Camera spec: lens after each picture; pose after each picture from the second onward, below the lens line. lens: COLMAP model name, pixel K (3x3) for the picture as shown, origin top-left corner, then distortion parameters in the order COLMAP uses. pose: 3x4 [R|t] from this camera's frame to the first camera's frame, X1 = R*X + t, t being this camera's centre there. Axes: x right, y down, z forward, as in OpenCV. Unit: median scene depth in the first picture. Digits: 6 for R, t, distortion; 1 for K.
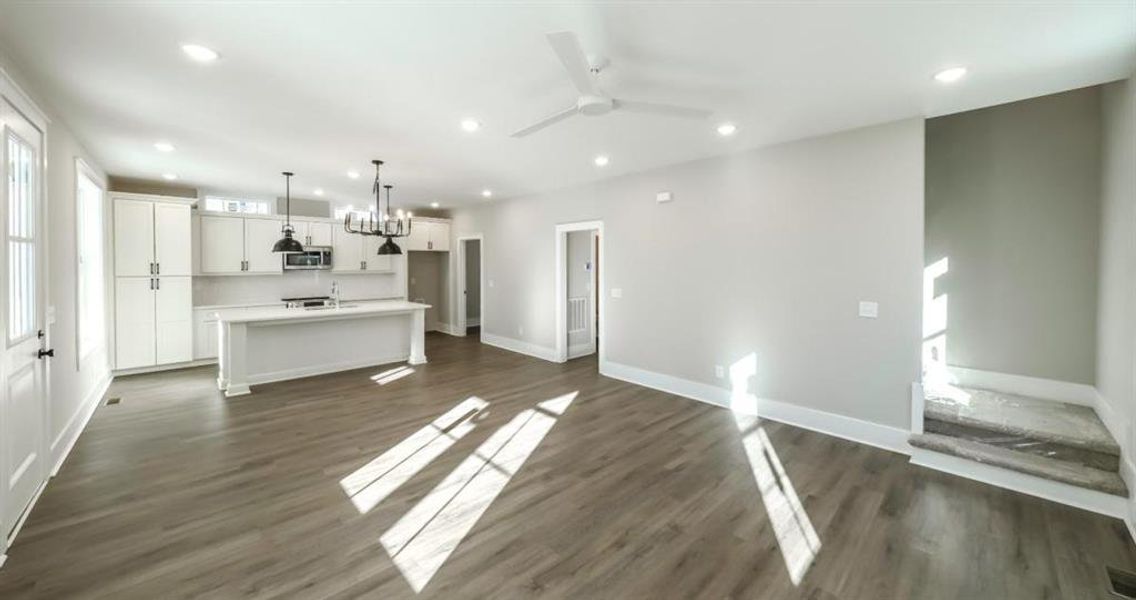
lens RADIAL K [[403.9, 0, 558.3], [0, 403.9, 265.9], [0, 0, 1]] dist [-0.000573, -0.000165]
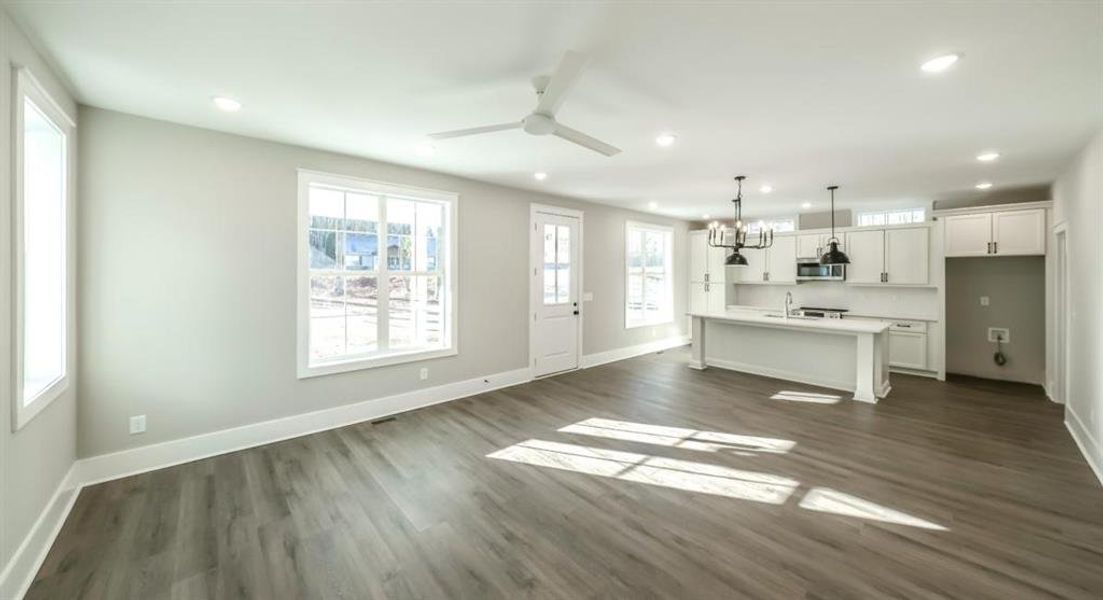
lens RADIAL K [[388.1, 0, 560.0], [0, 388.1, 273.9], [0, 0, 1]] dist [-0.000891, -0.000093]
pose [[-0.002715, 0.001087, -0.999996, 0.447343], [-0.009770, 0.999952, 0.001114, -0.003831], [0.999949, 0.009773, -0.002704, 0.427890]]
